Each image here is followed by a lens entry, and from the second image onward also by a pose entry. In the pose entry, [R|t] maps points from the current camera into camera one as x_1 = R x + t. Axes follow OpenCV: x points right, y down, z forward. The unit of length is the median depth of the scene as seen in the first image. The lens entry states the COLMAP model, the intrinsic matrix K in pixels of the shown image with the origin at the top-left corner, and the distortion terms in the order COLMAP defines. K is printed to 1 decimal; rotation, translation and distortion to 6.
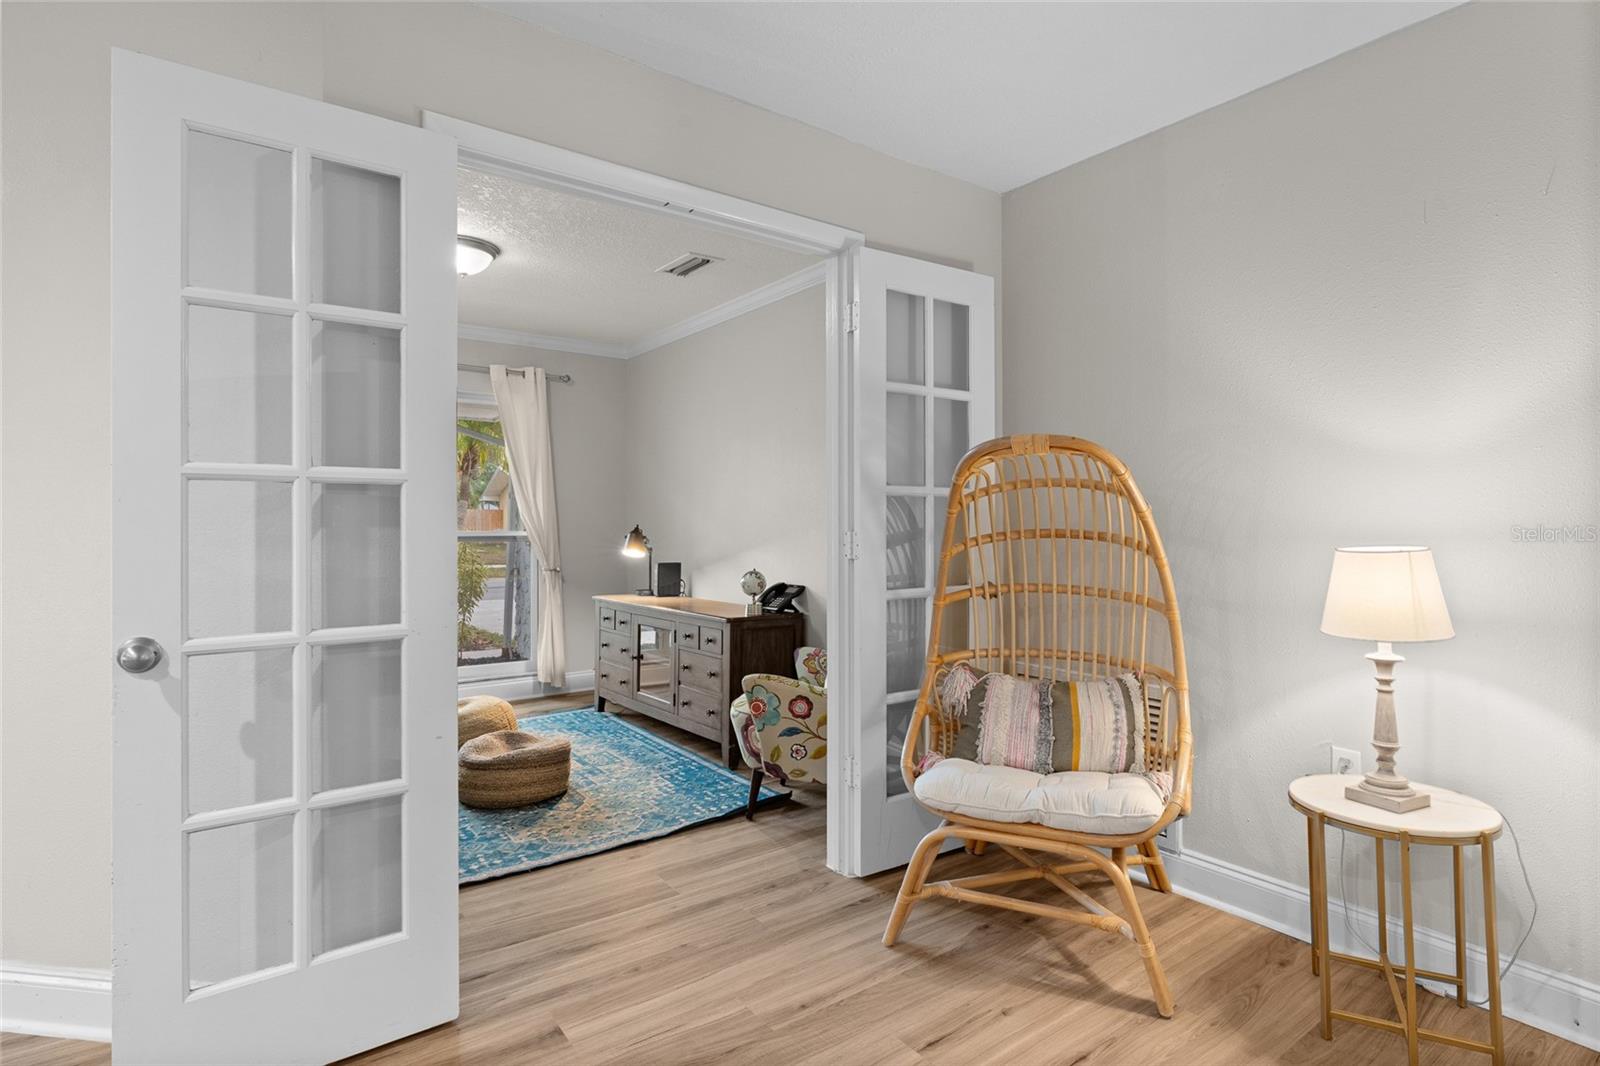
lens RADIAL K [[802.9, 0, 800.0], [0, 802.9, 533.0], [0, 0, 1]] dist [-0.000255, -0.000058]
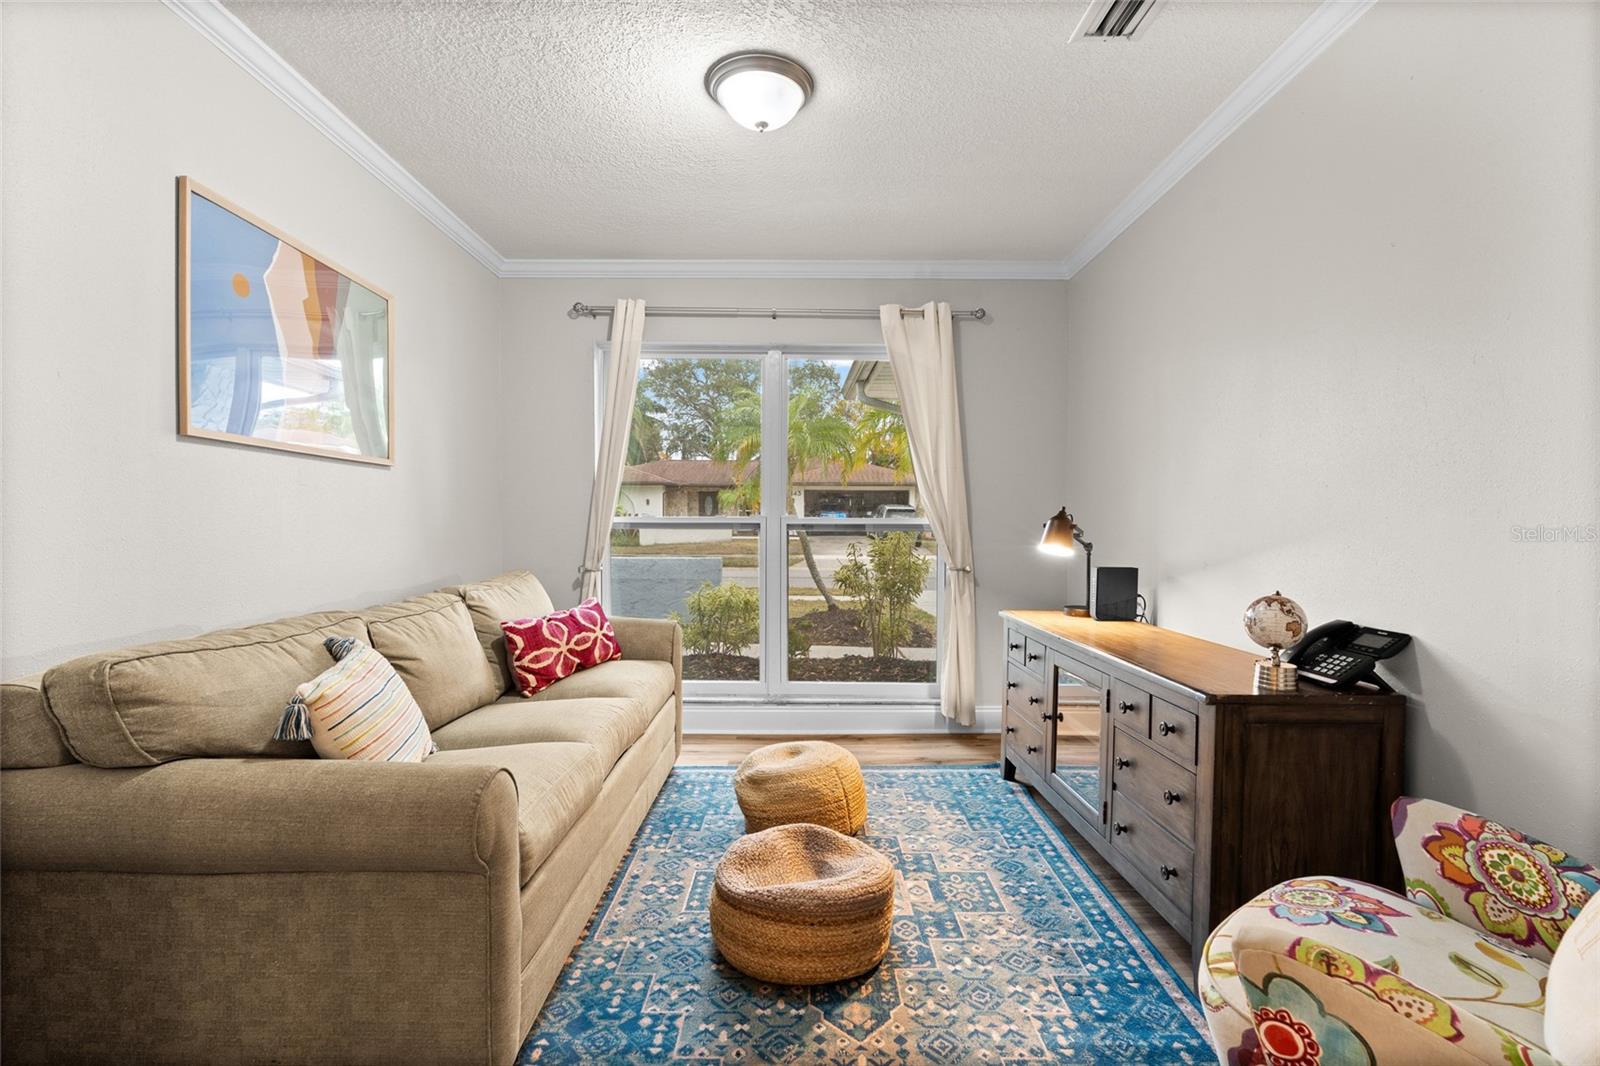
lens RADIAL K [[722.2, 0, 798.8], [0, 722.2, 530.0], [0, 0, 1]] dist [-0.011442, 0.003327]
pose [[0.800202, 0.010949, -0.599631, -0.029136], [-0.008741, 0.999940, 0.006595, 0.007645], [0.599668, -0.000036, 0.800249, 0.493613]]
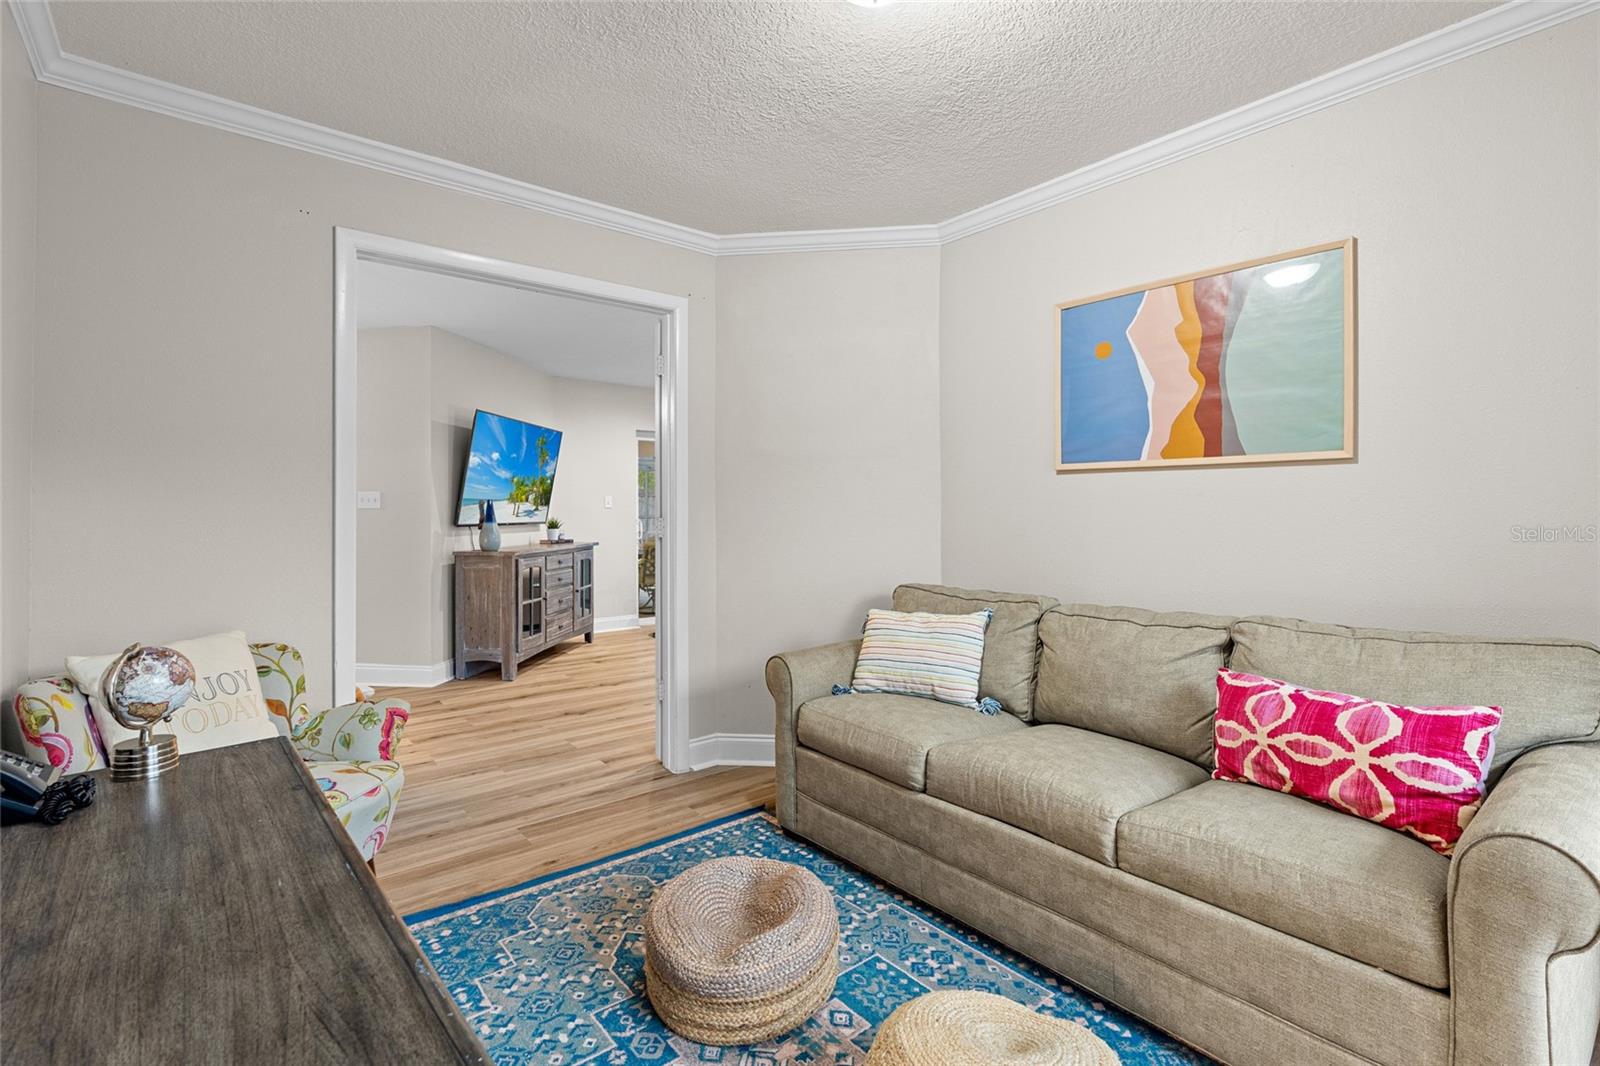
lens RADIAL K [[731.7, 0, 797.7], [0, 731.7, 509.1], [0, 0, 1]] dist [-0.002767, -0.000047]
pose [[-0.998882, 0.004513, -0.047054, -0.328227], [0.004383, 0.999986, 0.002862, -0.012136], [0.047066, 0.002653, -0.998888, 1.339220]]
